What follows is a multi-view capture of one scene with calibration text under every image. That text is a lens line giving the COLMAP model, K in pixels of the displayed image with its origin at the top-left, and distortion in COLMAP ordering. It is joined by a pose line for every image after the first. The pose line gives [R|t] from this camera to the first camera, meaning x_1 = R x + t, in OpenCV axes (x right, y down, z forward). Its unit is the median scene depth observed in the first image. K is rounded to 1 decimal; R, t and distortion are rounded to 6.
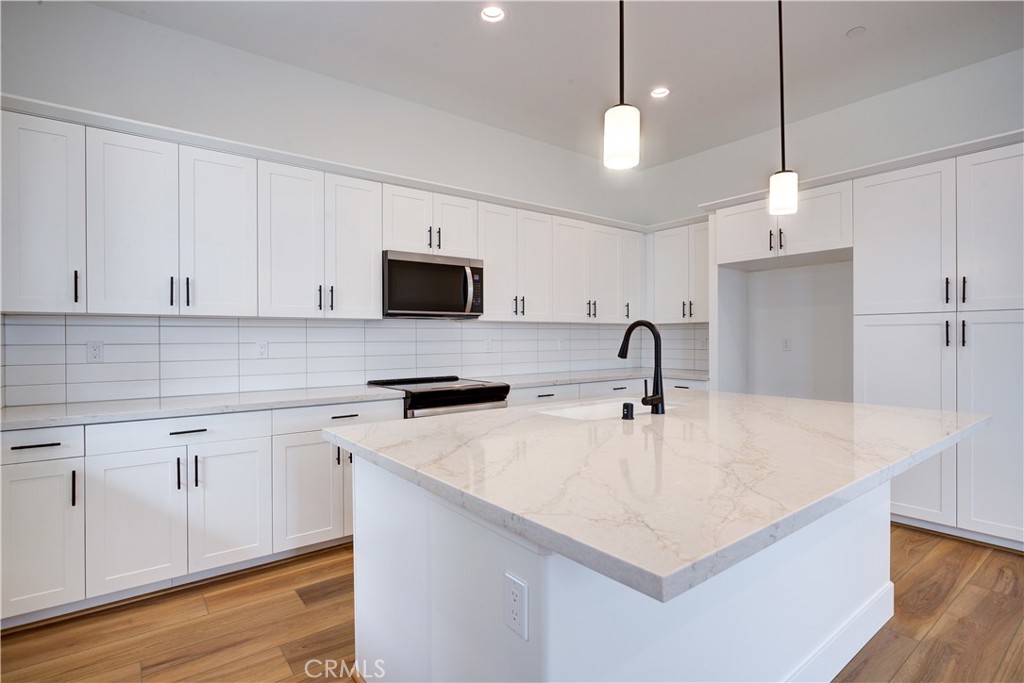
lens RADIAL K [[509.6, 0, 512.0], [0, 509.6, 341.5], [0, 0, 1]] dist [-0.002041, 0.000212]
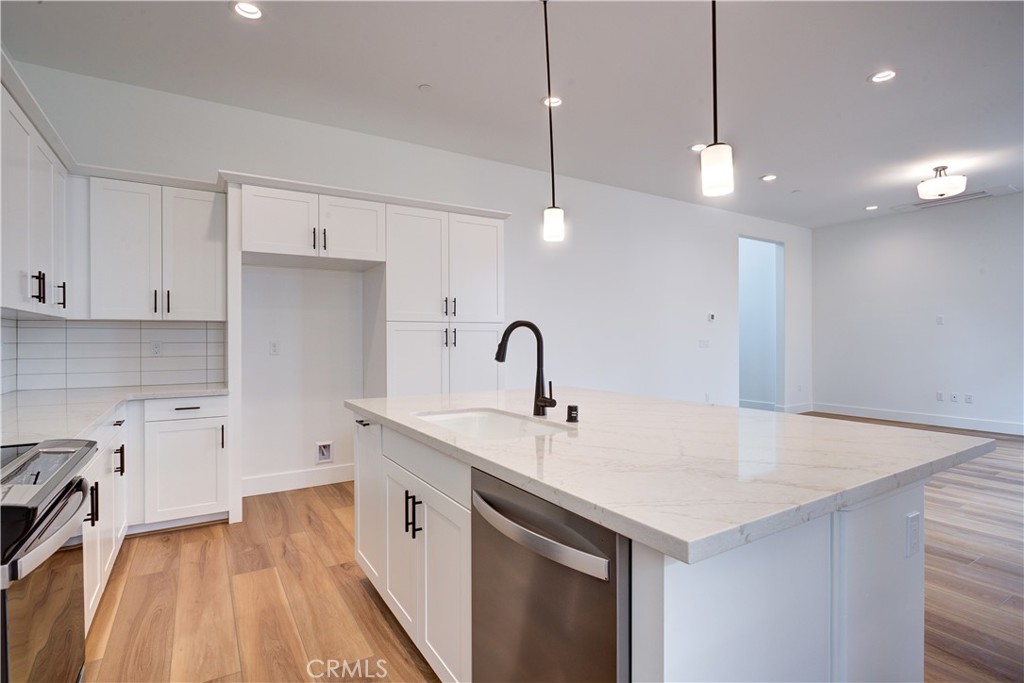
lens RADIAL K [[509.6, 0, 512.0], [0, 509.6, 341.5], [0, 0, 1]] dist [-0.002041, 0.000212]
pose [[0.114018, -0.004004, 0.993471, -0.494350], [0.008371, 0.999960, 0.003069, -0.007909], [-0.993443, 0.007966, 0.114047, 0.662082]]
